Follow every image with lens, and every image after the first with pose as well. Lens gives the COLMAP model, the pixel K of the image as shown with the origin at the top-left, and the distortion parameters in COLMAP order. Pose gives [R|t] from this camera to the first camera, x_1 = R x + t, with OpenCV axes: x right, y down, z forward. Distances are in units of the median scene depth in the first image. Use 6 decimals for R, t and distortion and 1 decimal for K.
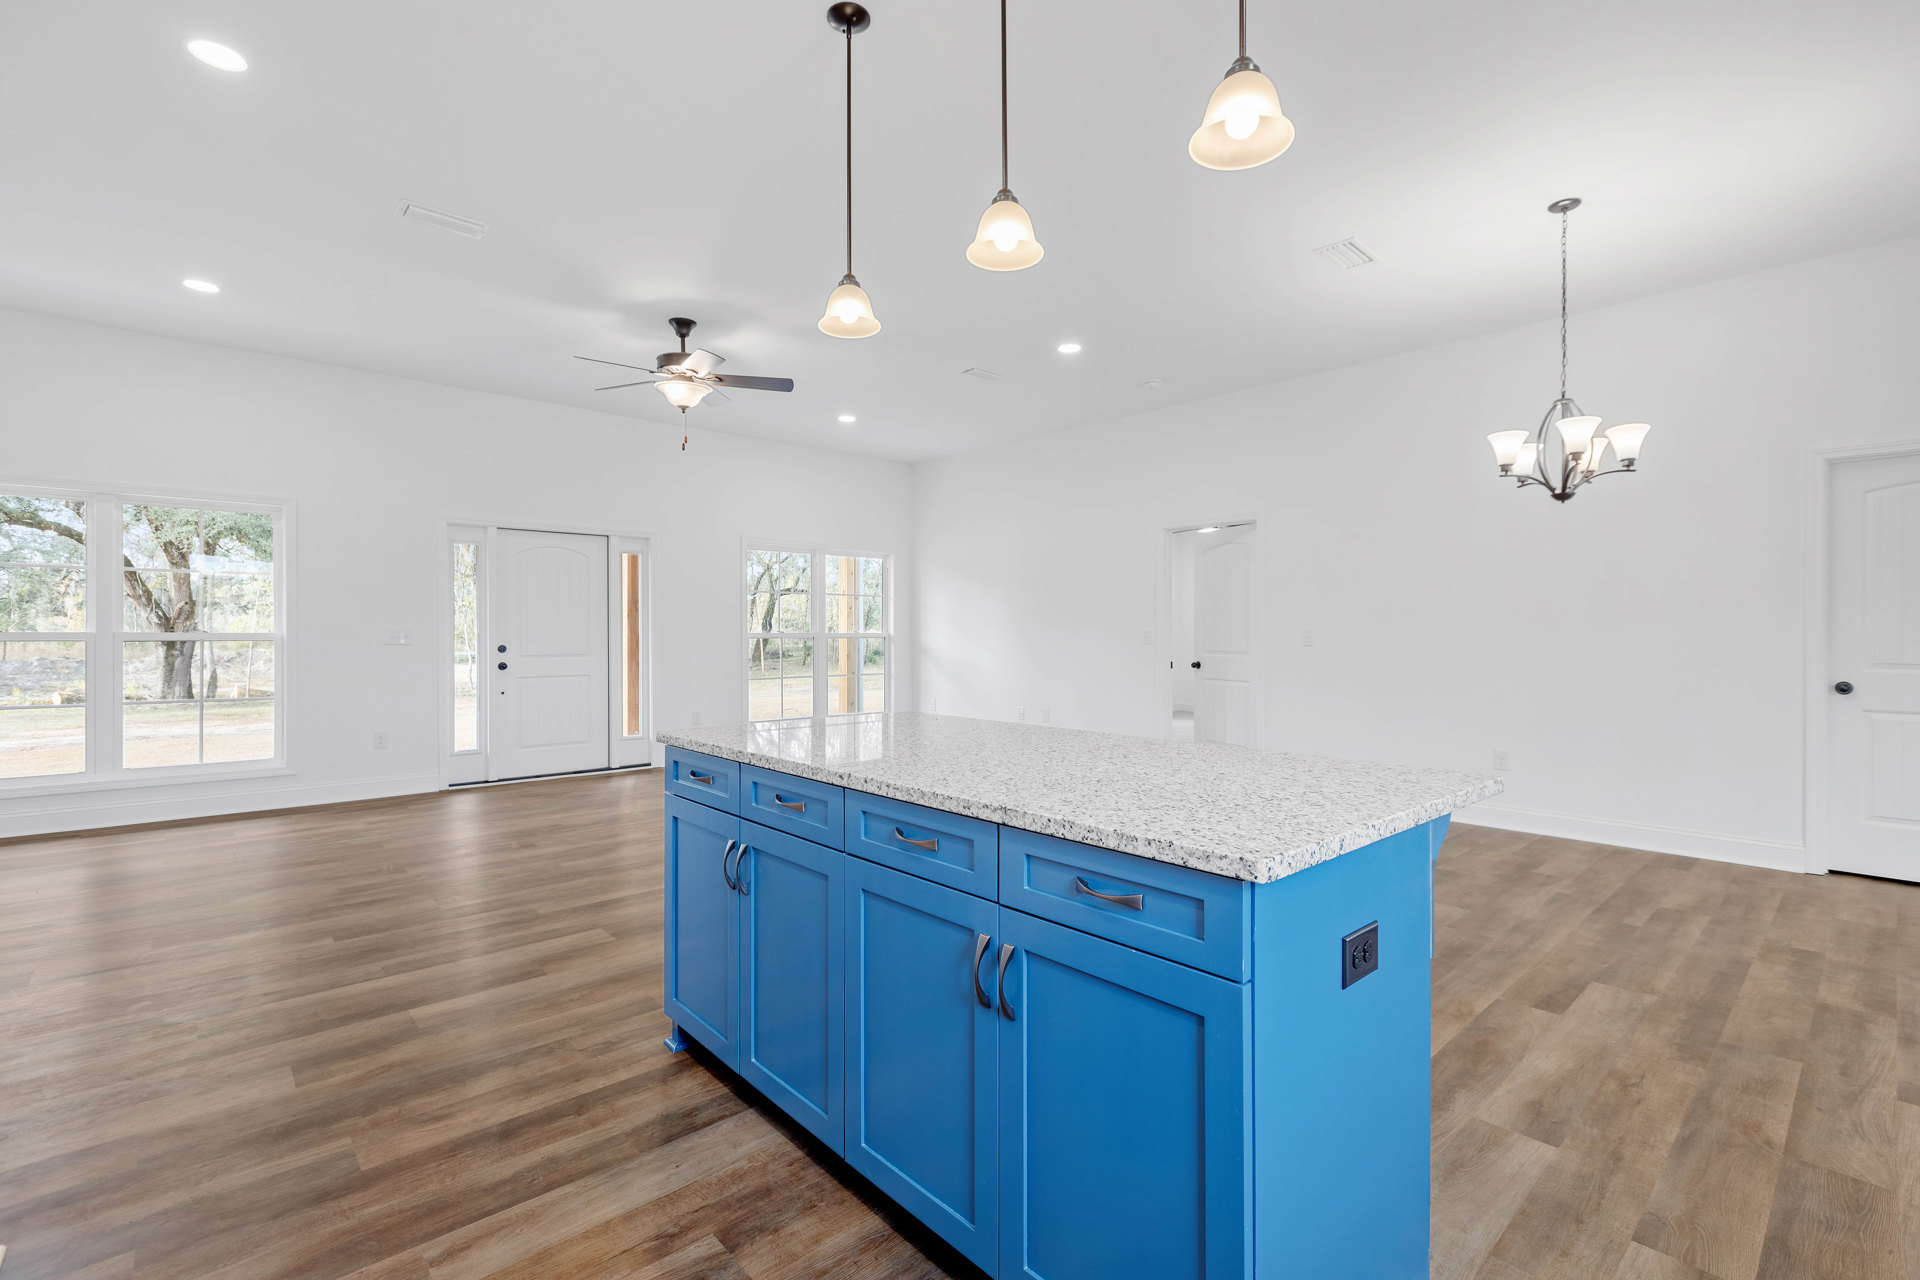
lens RADIAL K [[856.5, 0, 933.1], [0, 856.5, 640.4], [0, 0, 1]] dist [-0.000097, -0.000136]
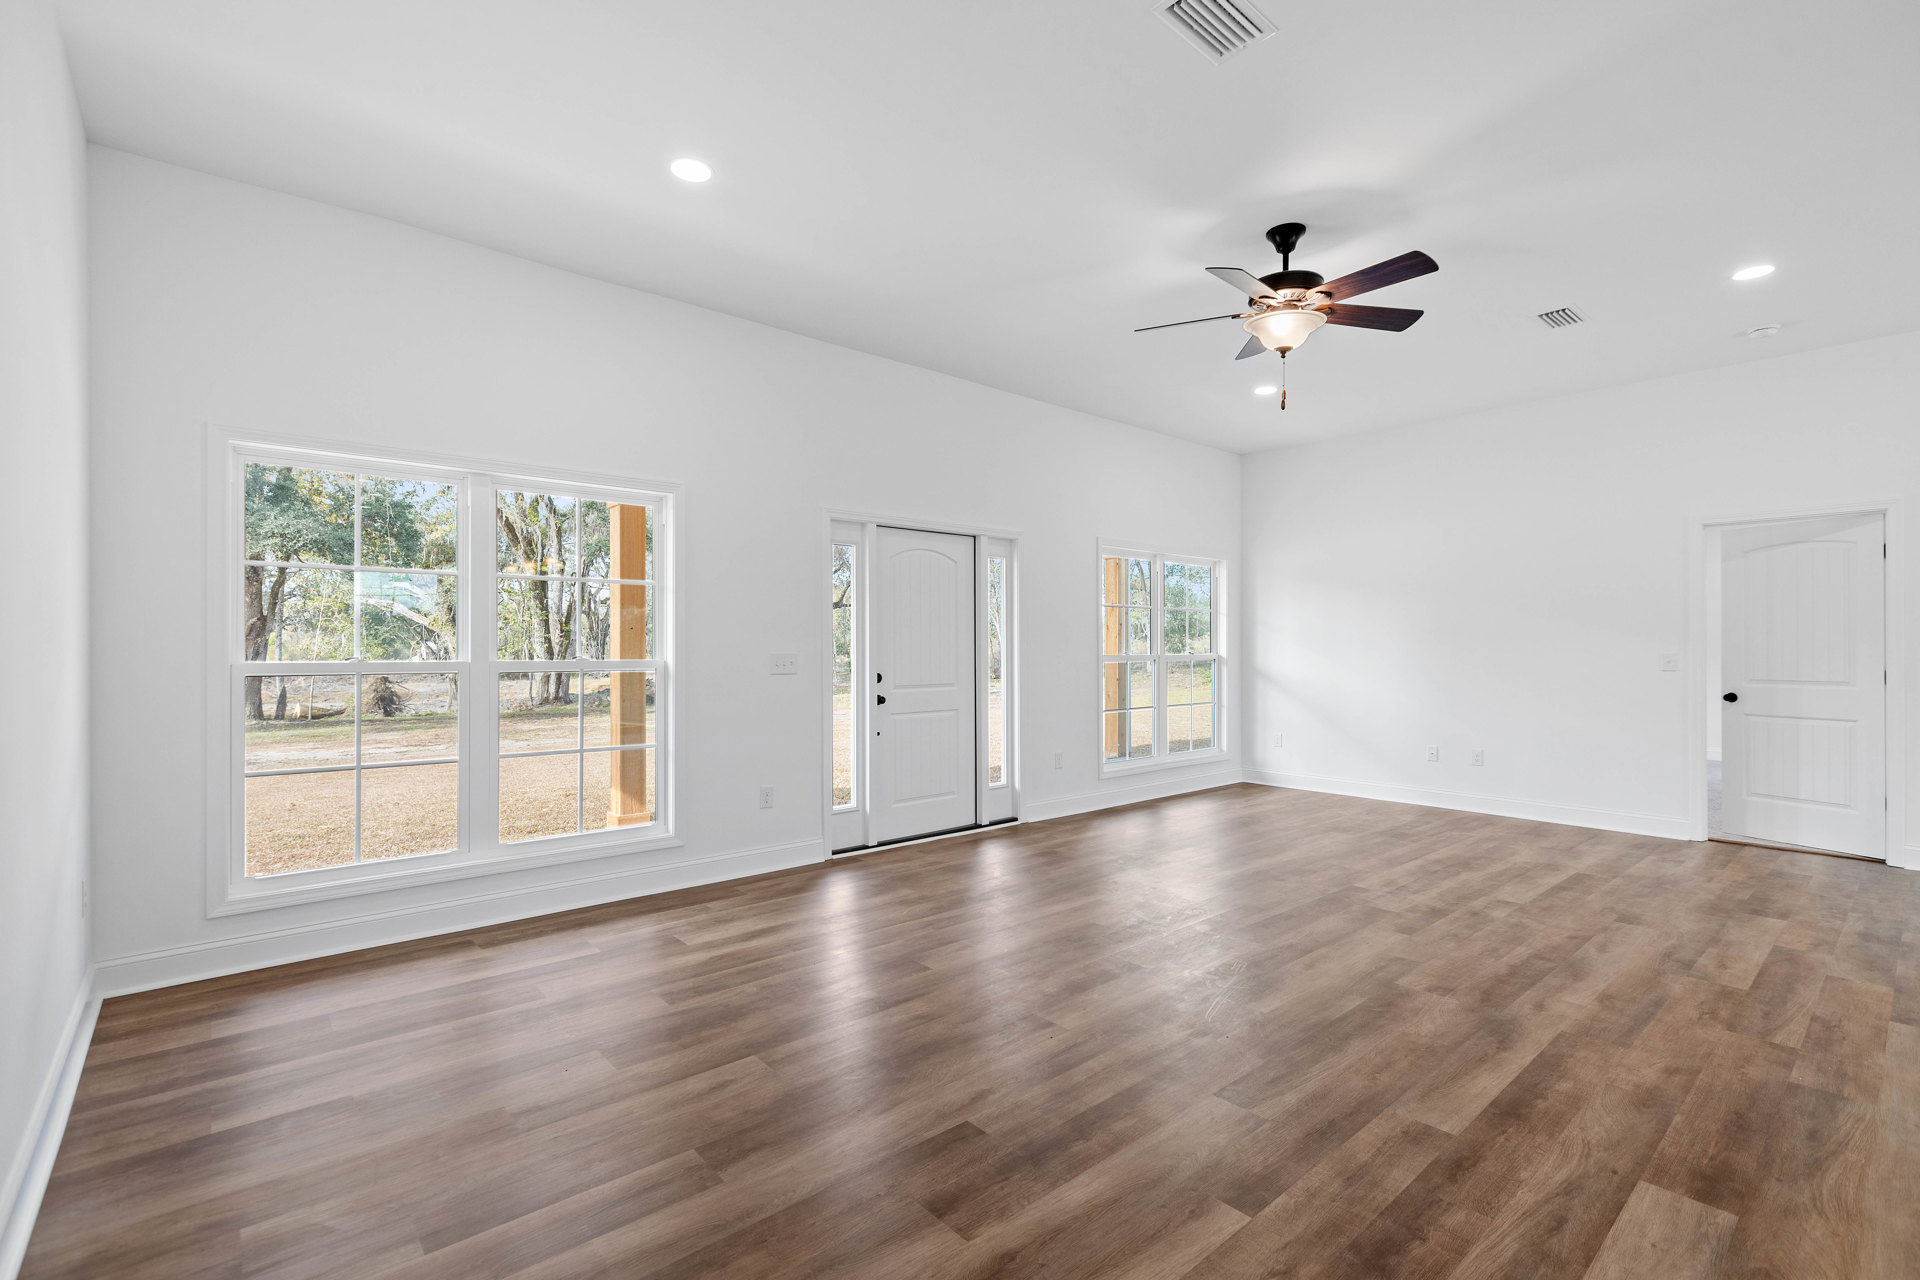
lens RADIAL K [[856.5, 0, 945.7], [0, 856.5, 643.3], [0, 0, 1]] dist [-0.000097, -0.000136]
pose [[0.999957, -0.000846, -0.009263, -0.266570], [0.000717, 0.999904, -0.013873, -0.006698], [0.009273, 0.013866, 0.999861, 0.127141]]
